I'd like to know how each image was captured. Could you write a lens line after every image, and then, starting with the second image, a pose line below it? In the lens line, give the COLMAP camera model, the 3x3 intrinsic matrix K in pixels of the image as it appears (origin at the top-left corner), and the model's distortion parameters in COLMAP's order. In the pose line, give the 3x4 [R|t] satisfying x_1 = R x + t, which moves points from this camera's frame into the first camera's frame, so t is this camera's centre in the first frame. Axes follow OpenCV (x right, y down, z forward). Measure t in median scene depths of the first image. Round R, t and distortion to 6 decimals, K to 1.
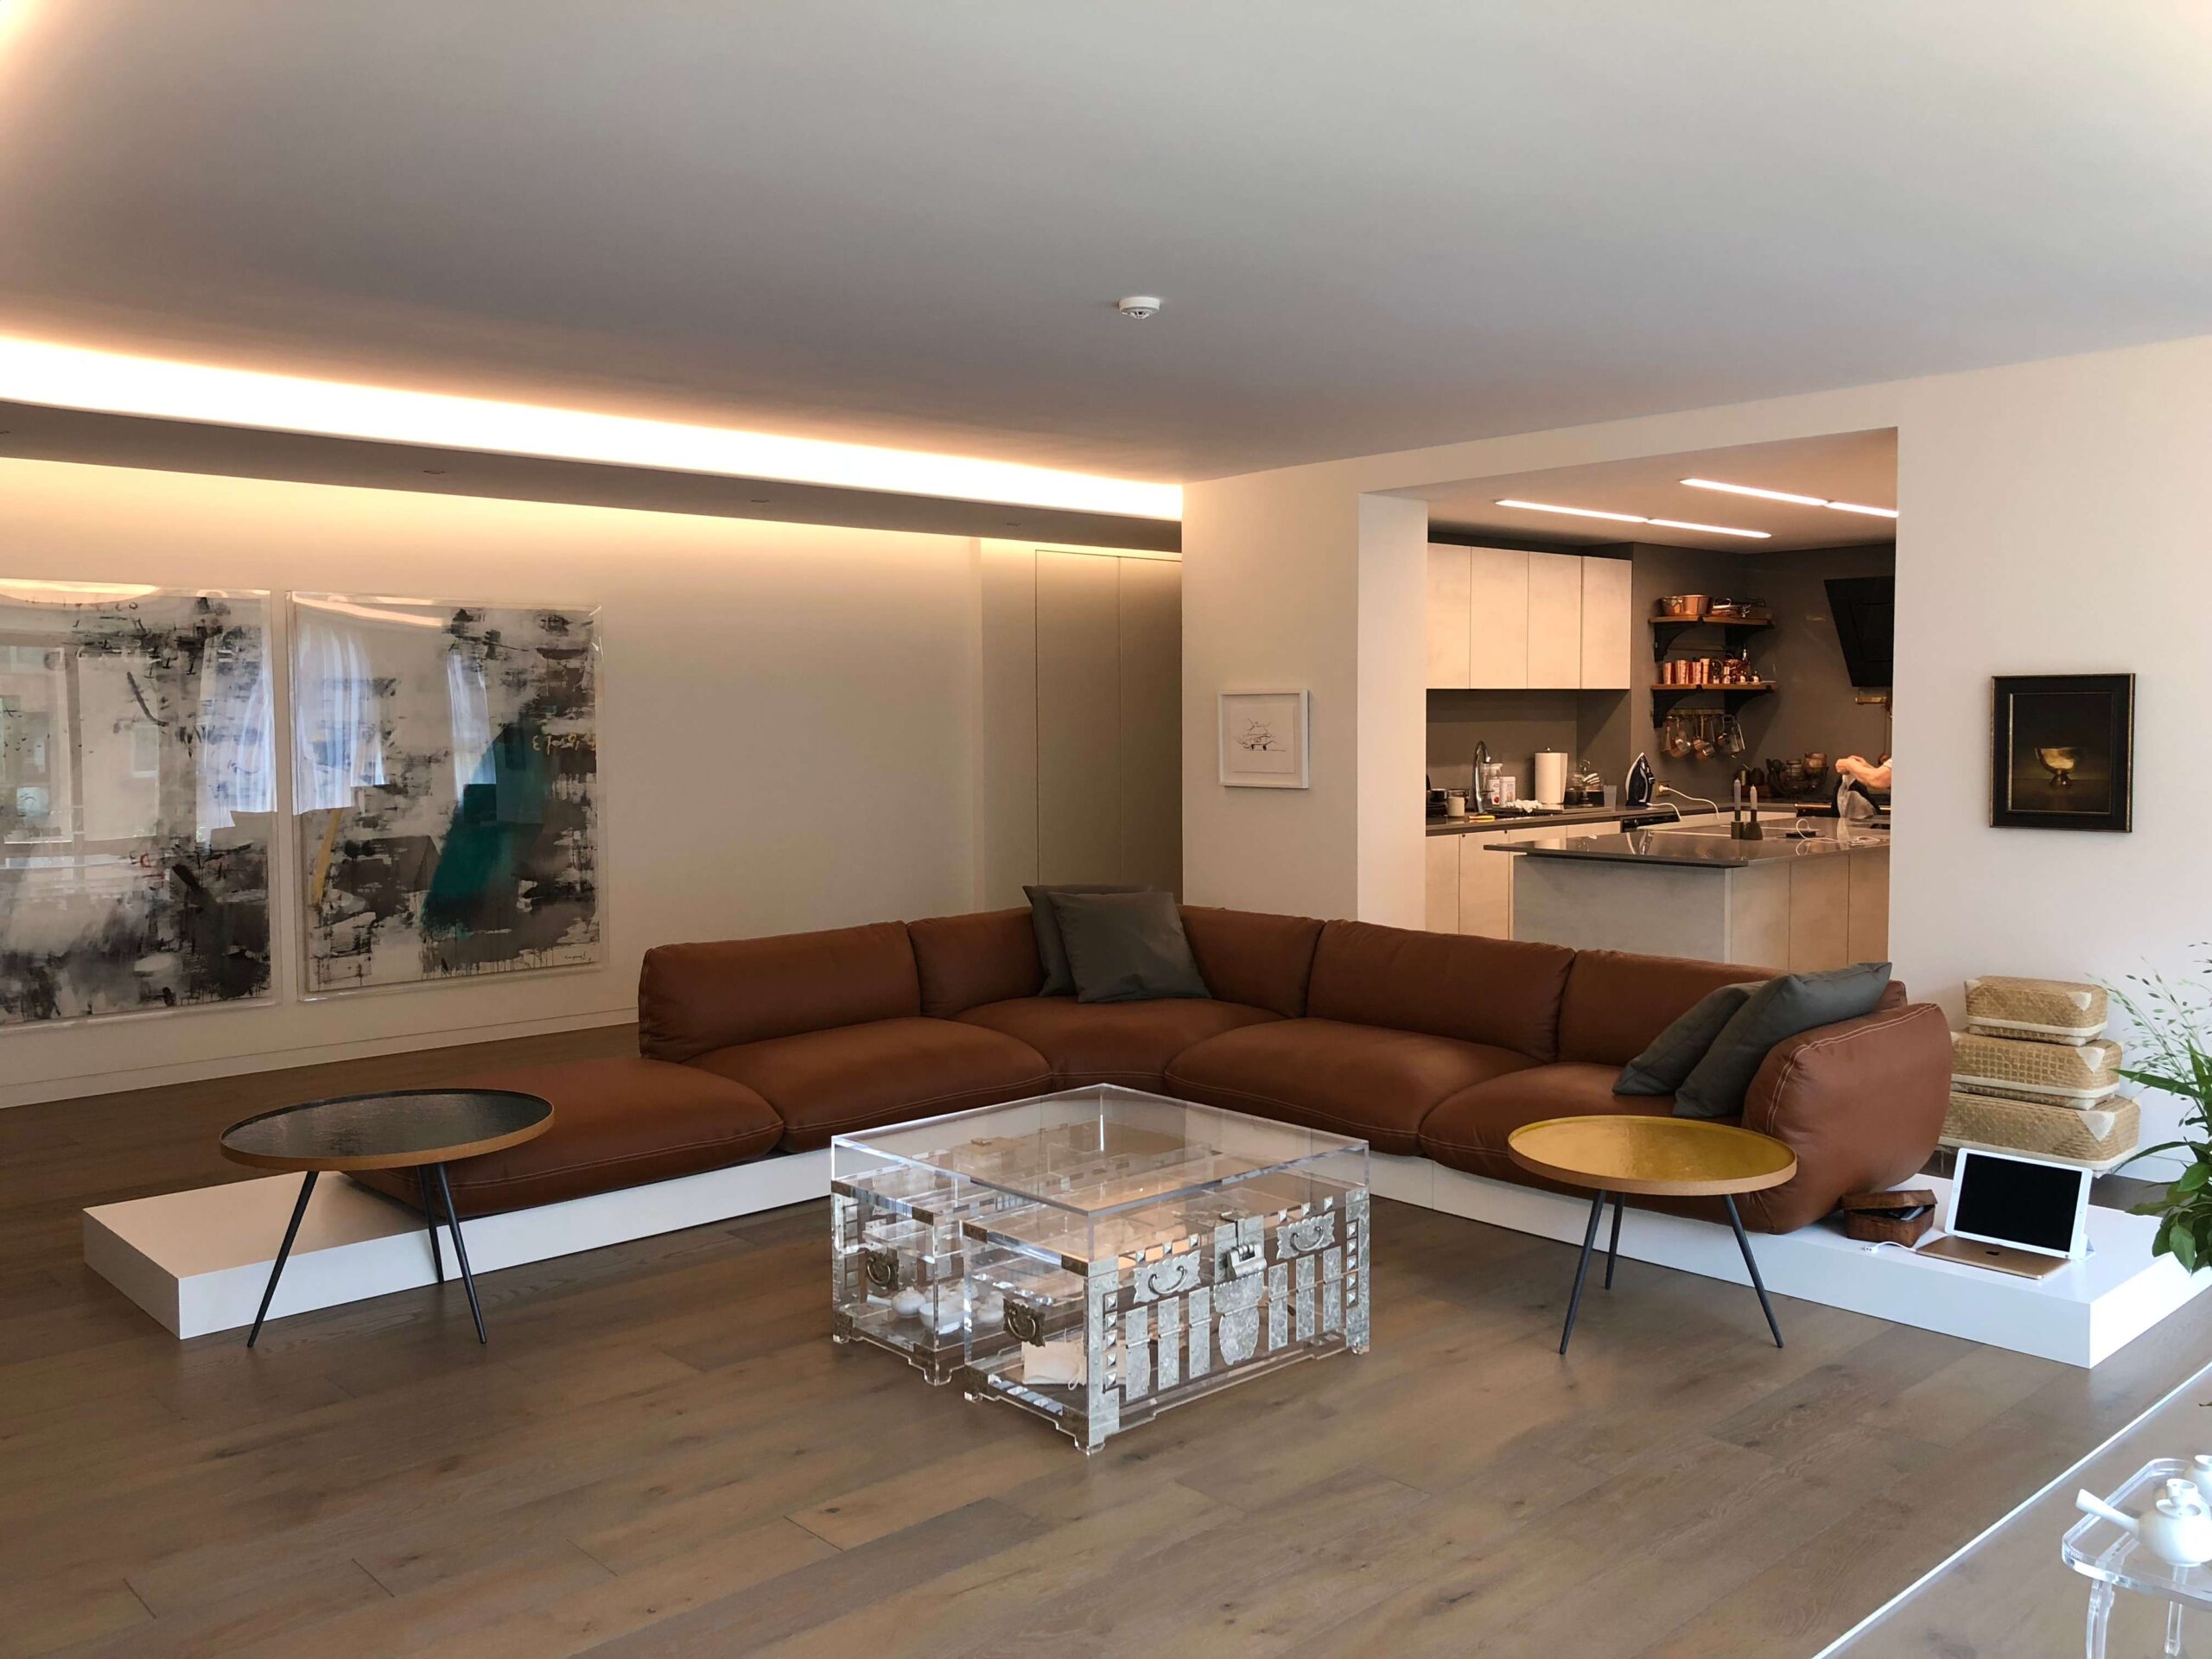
lens RADIAL K [[1800.2, 0, 1106.0], [0, 1800.2, 829.5], [0, 0, 1]] dist [0.004577, 0.002778]
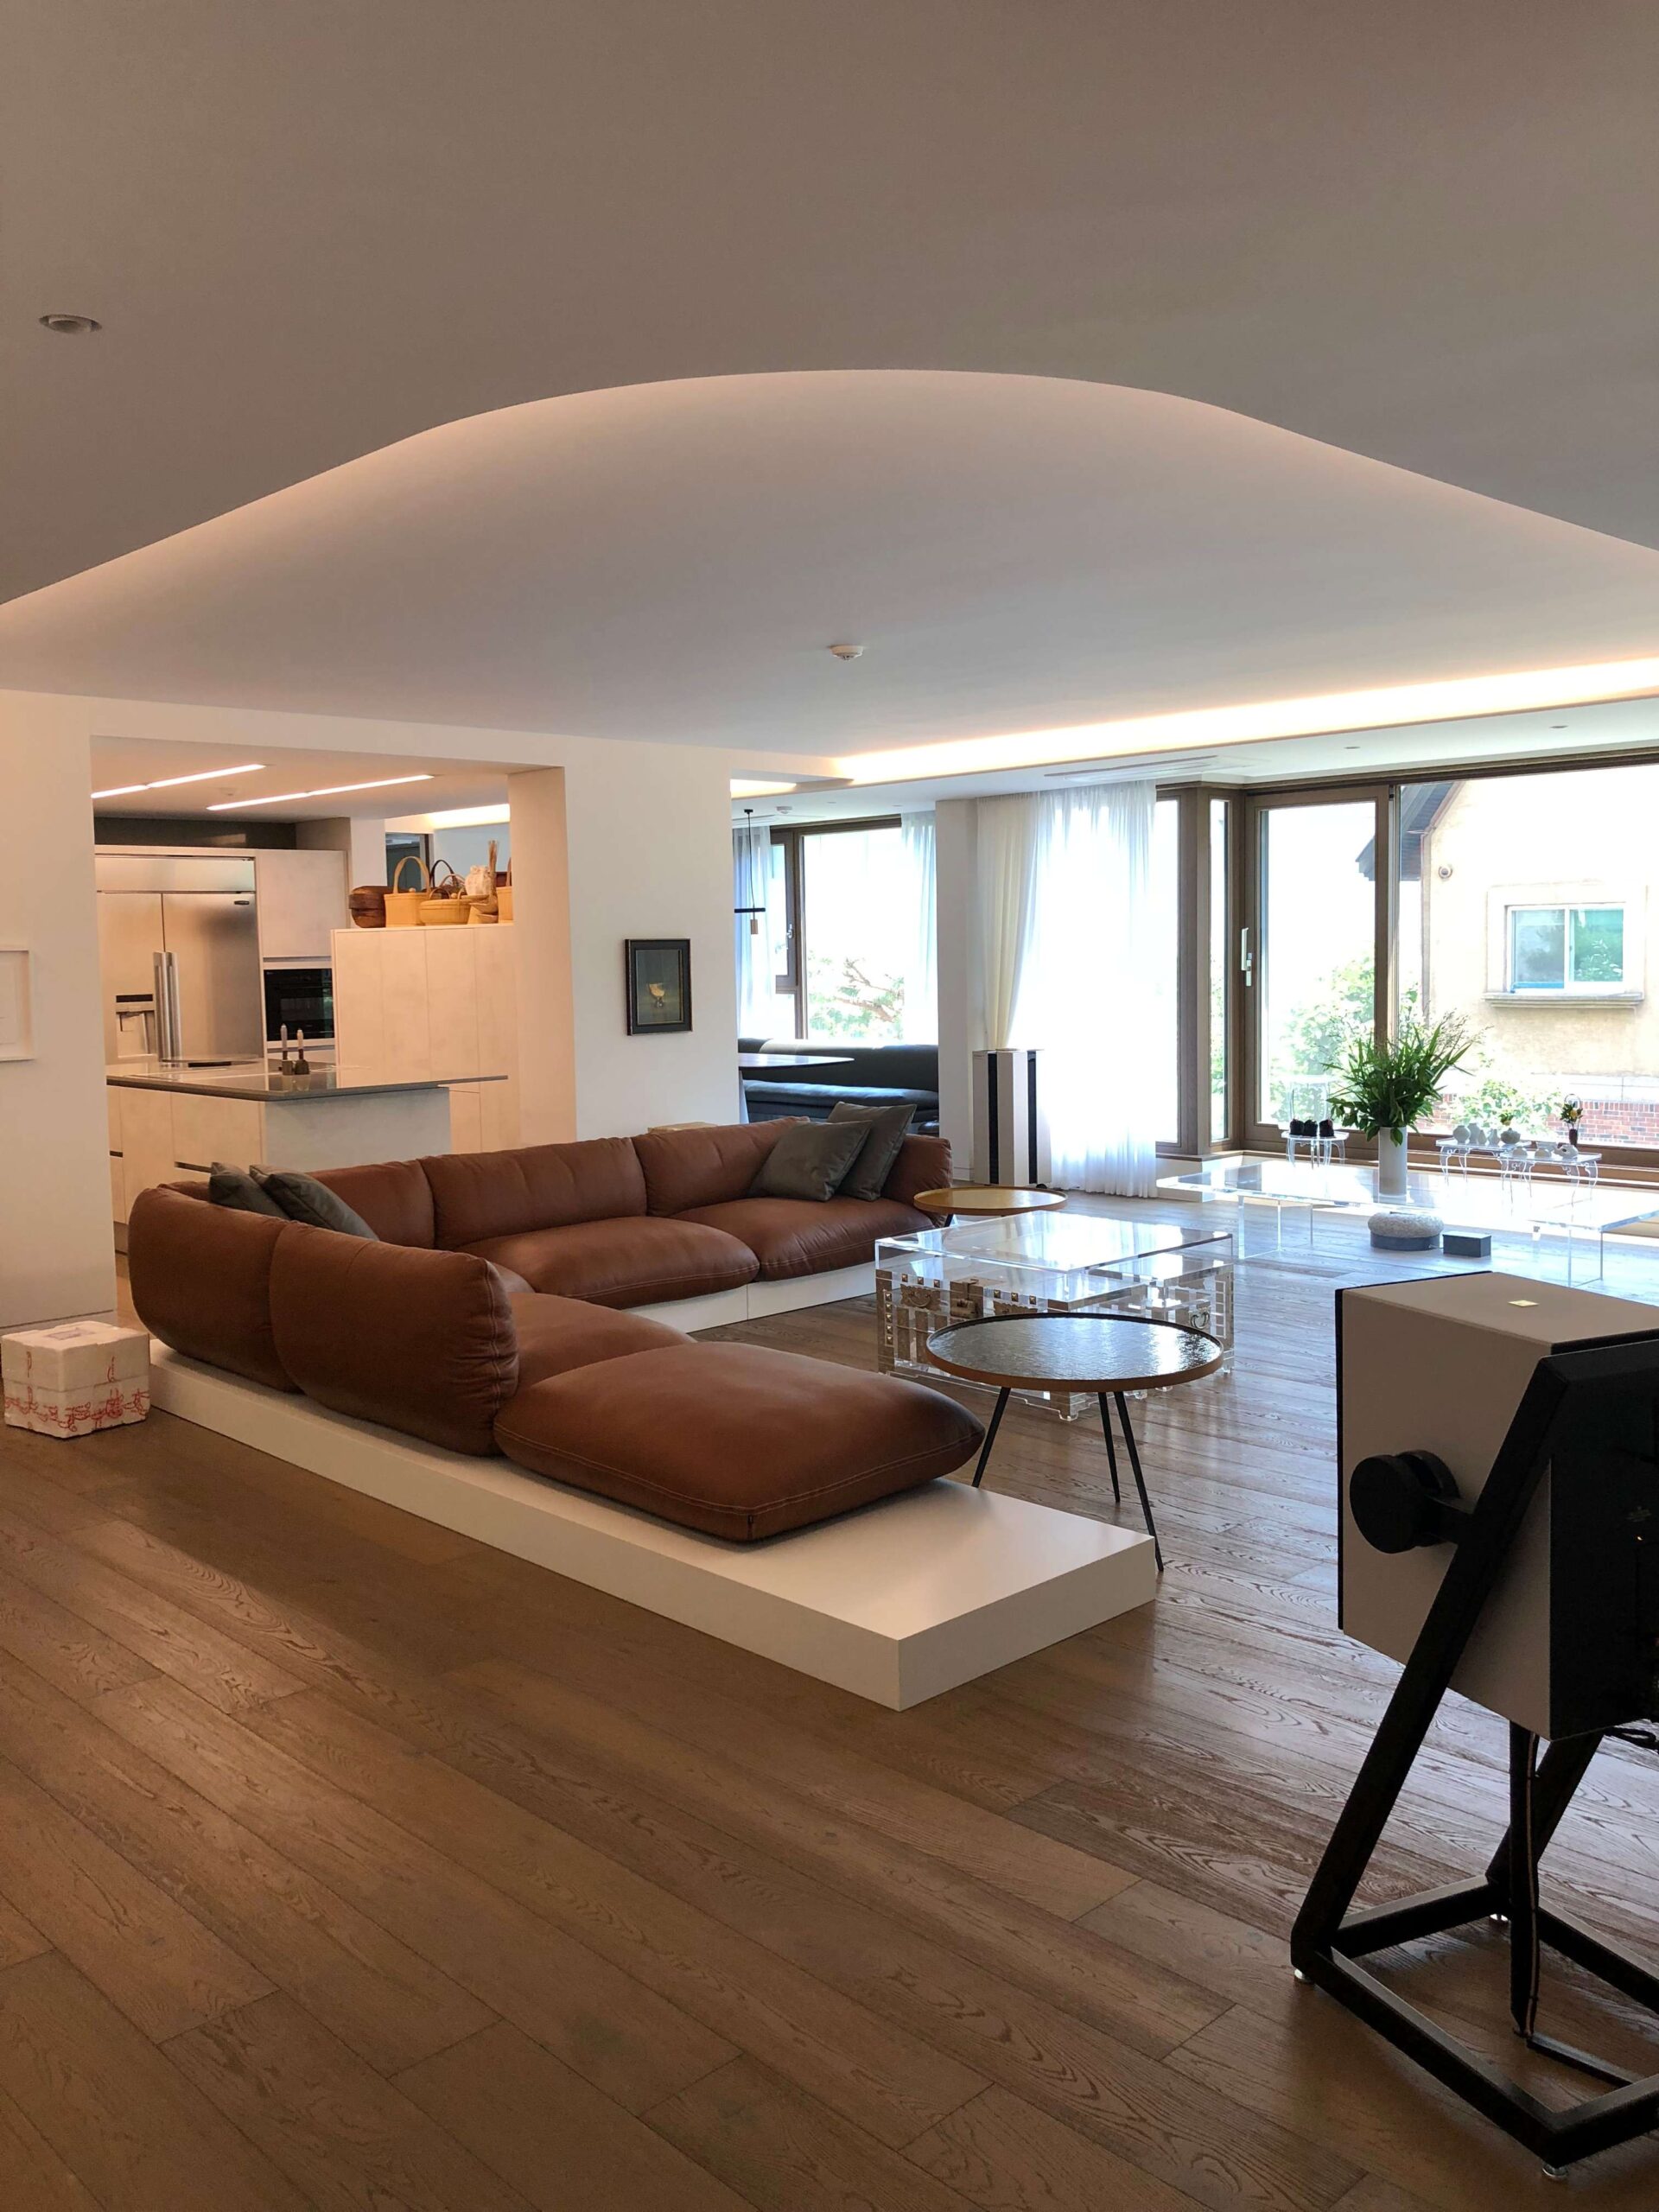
lens RADIAL K [[1800.2, 0, 829.5], [0, 1800.2, 1106.0], [0, 0, 1]] dist [0.004577, 0.002778]
pose [[-0.019147, -0.083431, 0.996330, -1.121009], [0.083873, 0.992866, 0.084753, -0.060799], [-0.996292, 0.085188, -0.012013, 0.877575]]
